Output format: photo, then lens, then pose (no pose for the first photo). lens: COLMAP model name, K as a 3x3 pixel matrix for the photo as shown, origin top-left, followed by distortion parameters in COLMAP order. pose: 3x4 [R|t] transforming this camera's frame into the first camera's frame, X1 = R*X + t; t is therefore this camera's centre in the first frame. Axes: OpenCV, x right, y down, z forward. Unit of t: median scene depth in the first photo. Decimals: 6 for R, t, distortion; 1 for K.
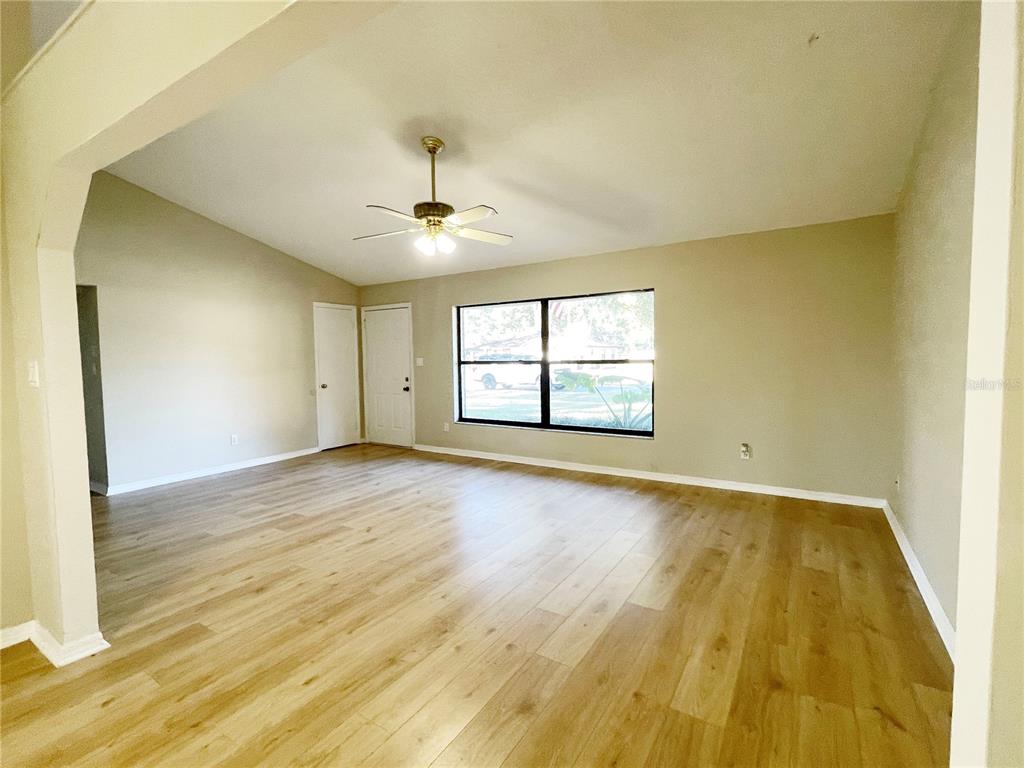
lens RADIAL K [[473.3, 0, 507.6], [0, 473.3, 385.9], [0, 0, 1]] dist [-0.001649, 0.001885]
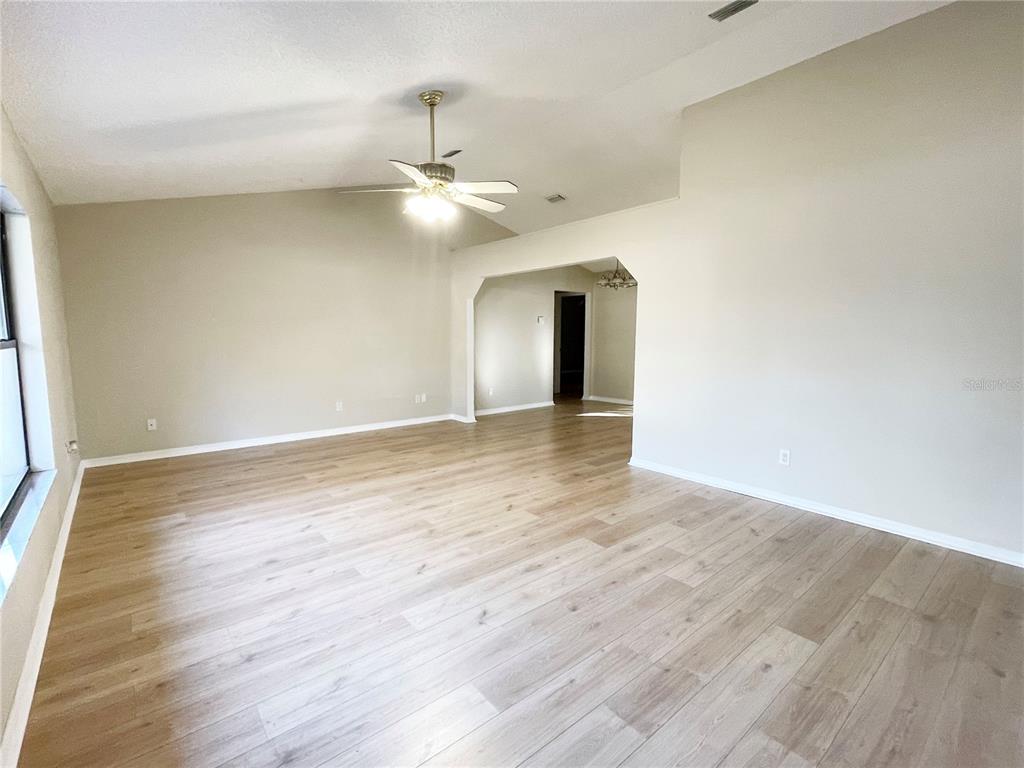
lens RADIAL K [[473.3, 0, 514.4], [0, 473.3, 383.7], [0, 0, 1]] dist [-0.001649, 0.001885]
pose [[-0.954734, -0.021612, 0.296675, -0.460248], [0.029121, 0.985775, 0.165527, -0.086998], [-0.296032, 0.166674, -0.940524, 1.471490]]
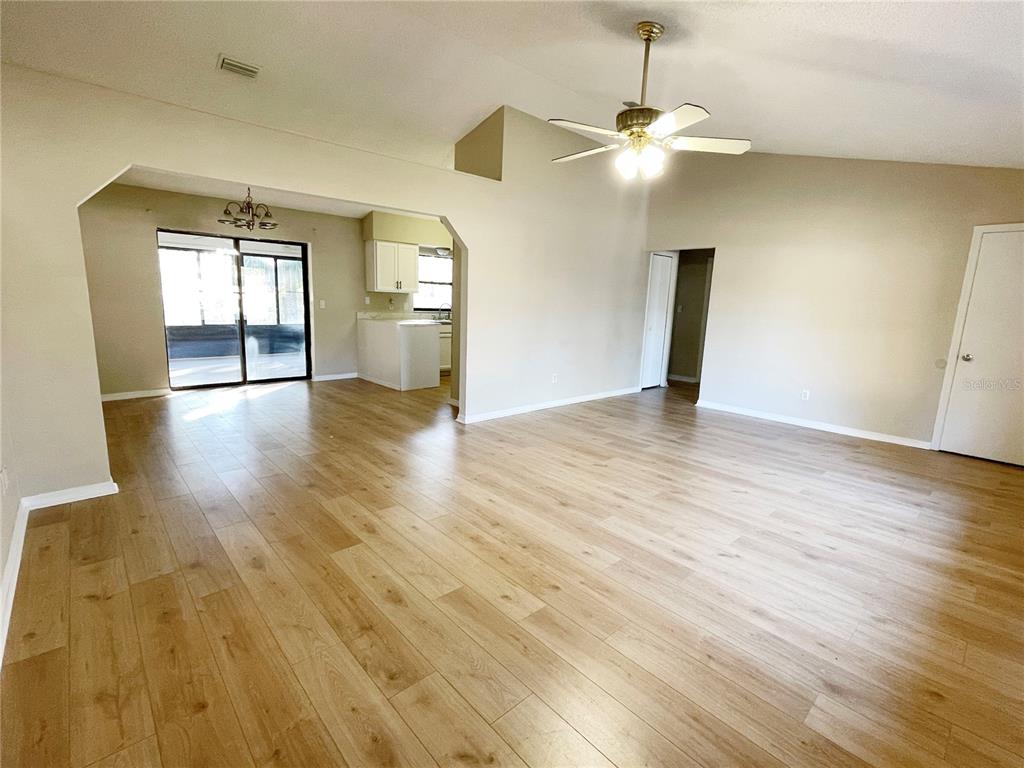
lens RADIAL K [[473.3, 0, 510.4], [0, 473.3, 379.7], [0, 0, 1]] dist [-0.001649, 0.001885]
pose [[-0.254804, 0.168325, -0.952230, 0.580693], [-0.092312, 0.976002, 0.197229, -0.059896], [0.962576, 0.138157, -0.233151, 0.806122]]
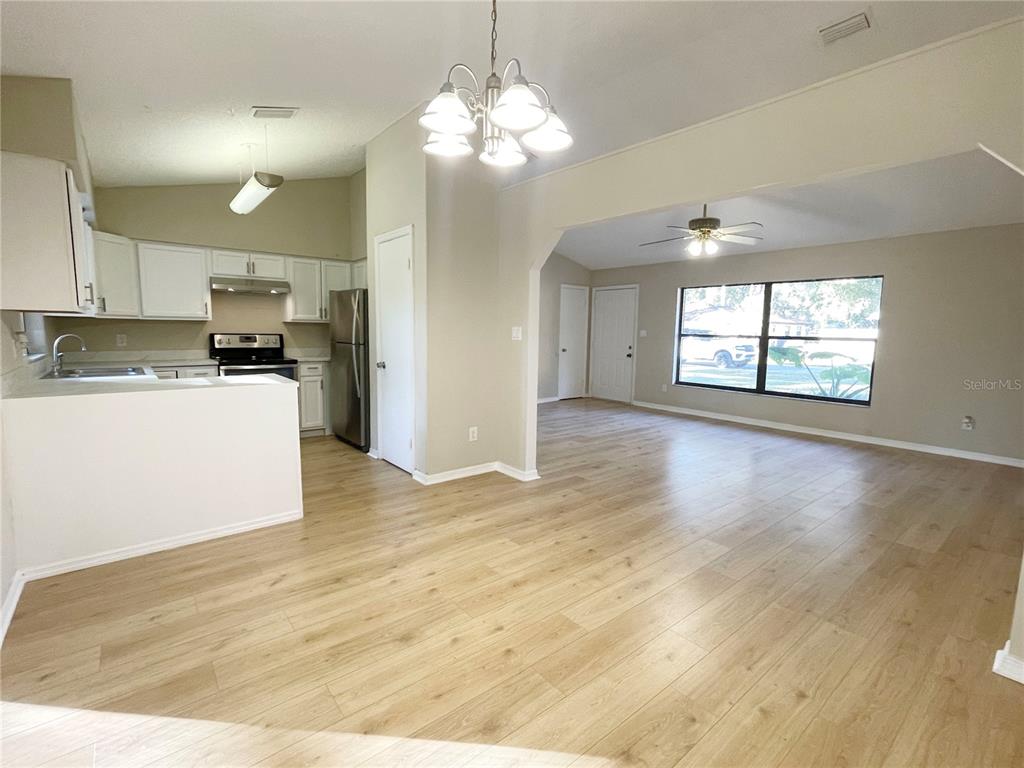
lens RADIAL K [[473.3, 0, 507.8], [0, 473.3, 385.8], [0, 0, 1]] dist [-0.001649, 0.001885]
pose [[0.948650, 0.067712, -0.308994, -0.188358], [-0.049181, 0.996514, 0.067381, 0.026806], [0.312480, -0.048725, 0.948674, -0.392841]]
